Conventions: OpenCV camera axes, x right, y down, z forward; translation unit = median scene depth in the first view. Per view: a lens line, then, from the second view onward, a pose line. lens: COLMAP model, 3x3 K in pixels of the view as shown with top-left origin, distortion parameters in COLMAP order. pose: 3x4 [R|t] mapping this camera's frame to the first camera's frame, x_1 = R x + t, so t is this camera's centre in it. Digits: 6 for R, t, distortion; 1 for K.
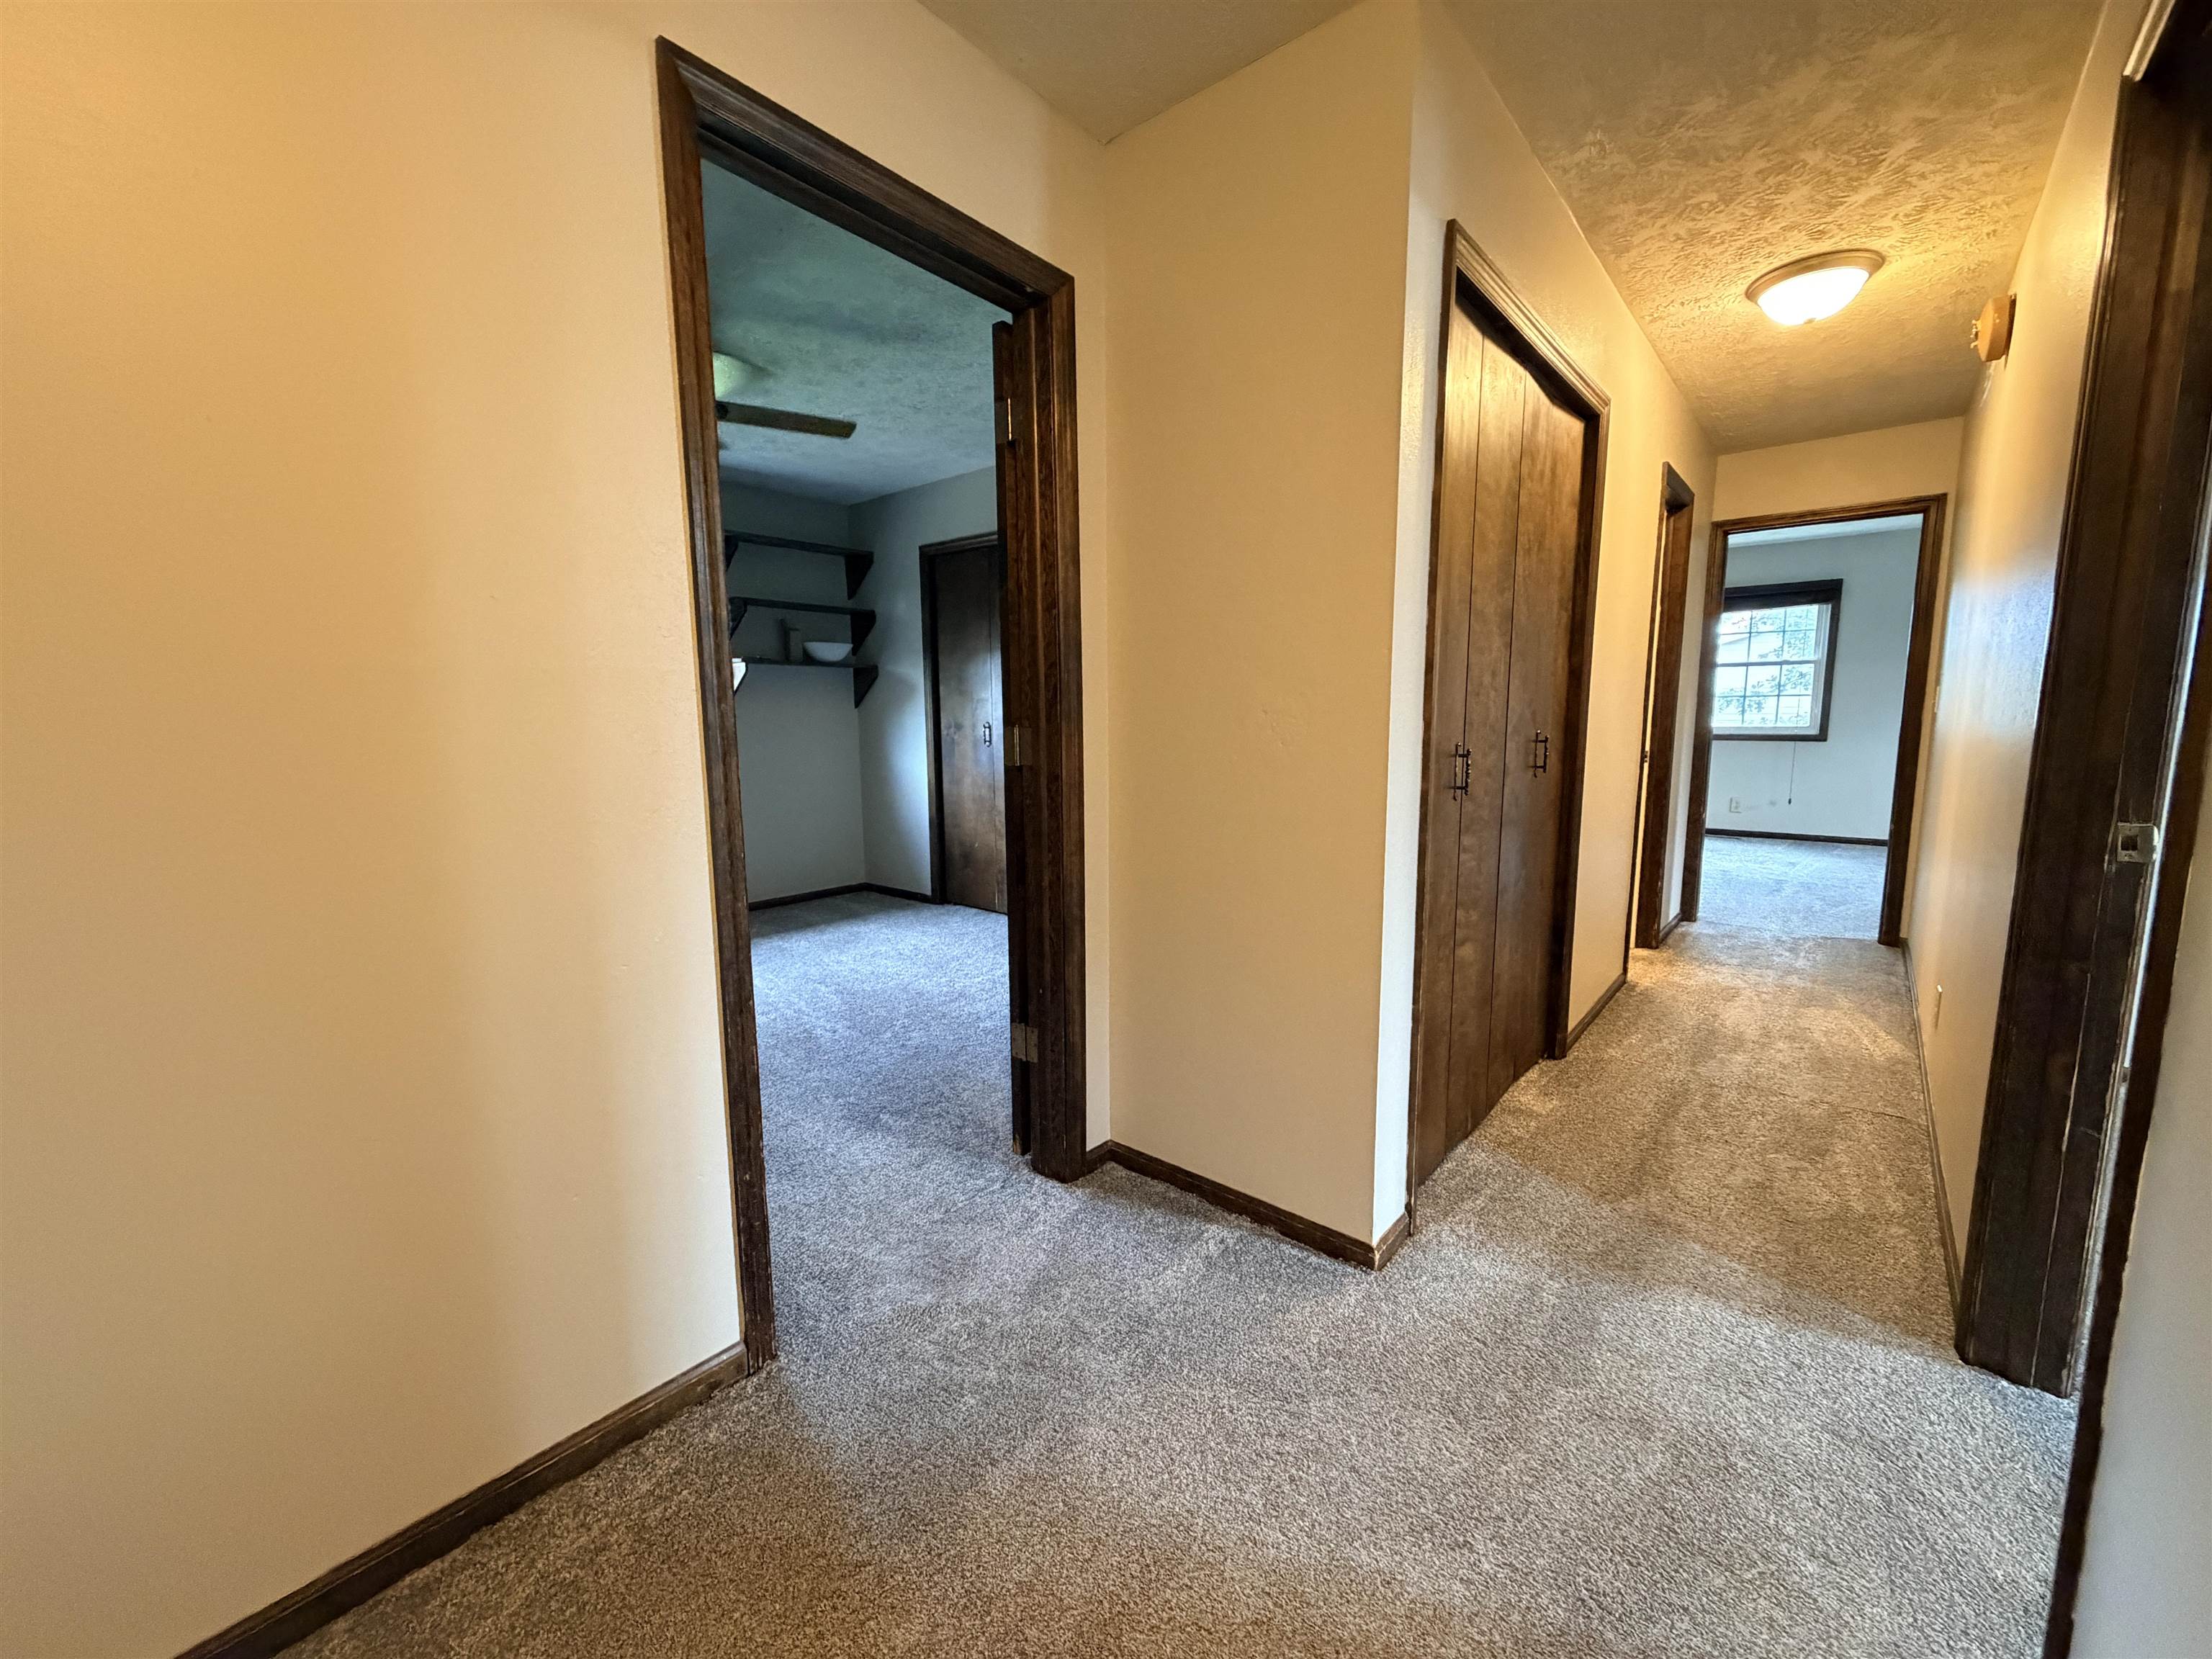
lens RADIAL K [[879.1, 0, 1102.1], [0, 879.1, 828.9], [0, 0, 1]] dist [0.000523, -0.000594]
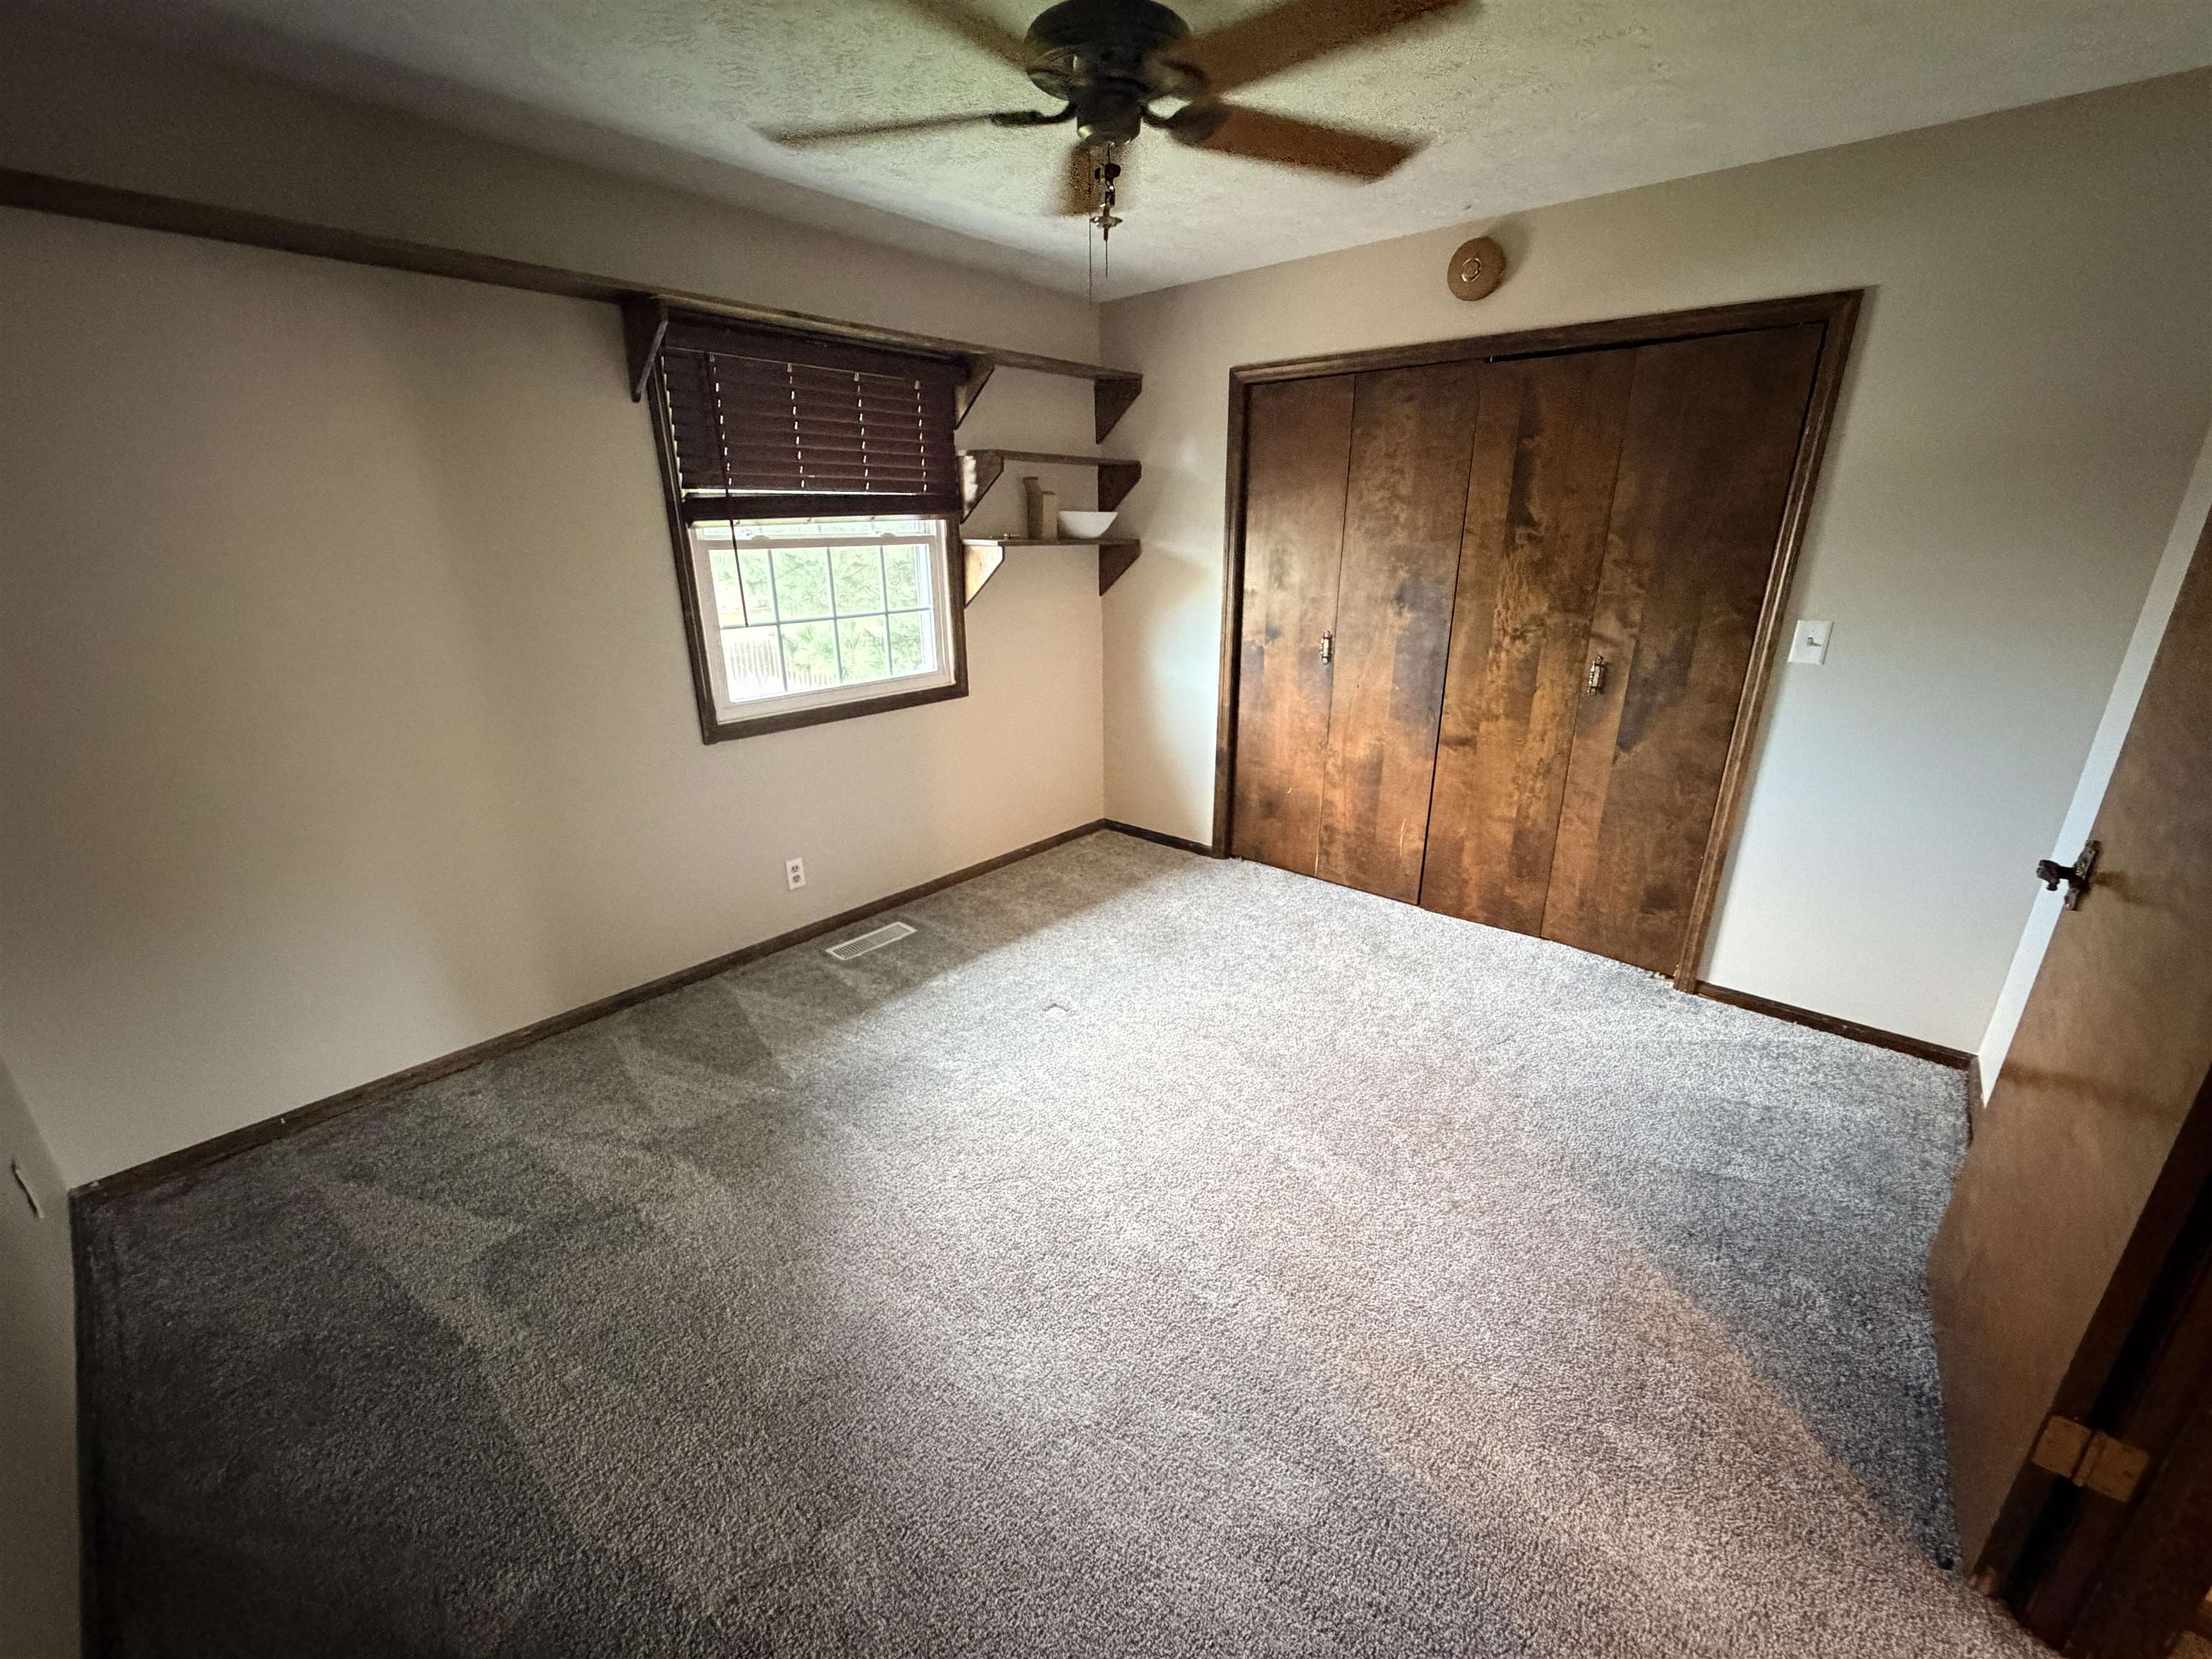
lens RADIAL K [[879.1, 0, 1102.1], [0, 879.1, 828.9], [0, 0, 1]] dist [0.000523, -0.000594]
pose [[0.999976, 0.001822, -0.006753, -0.290975], [-0.000414, 0.979202, 0.202885, -0.101304], [0.006982, -0.202877, 0.979179, 0.234307]]
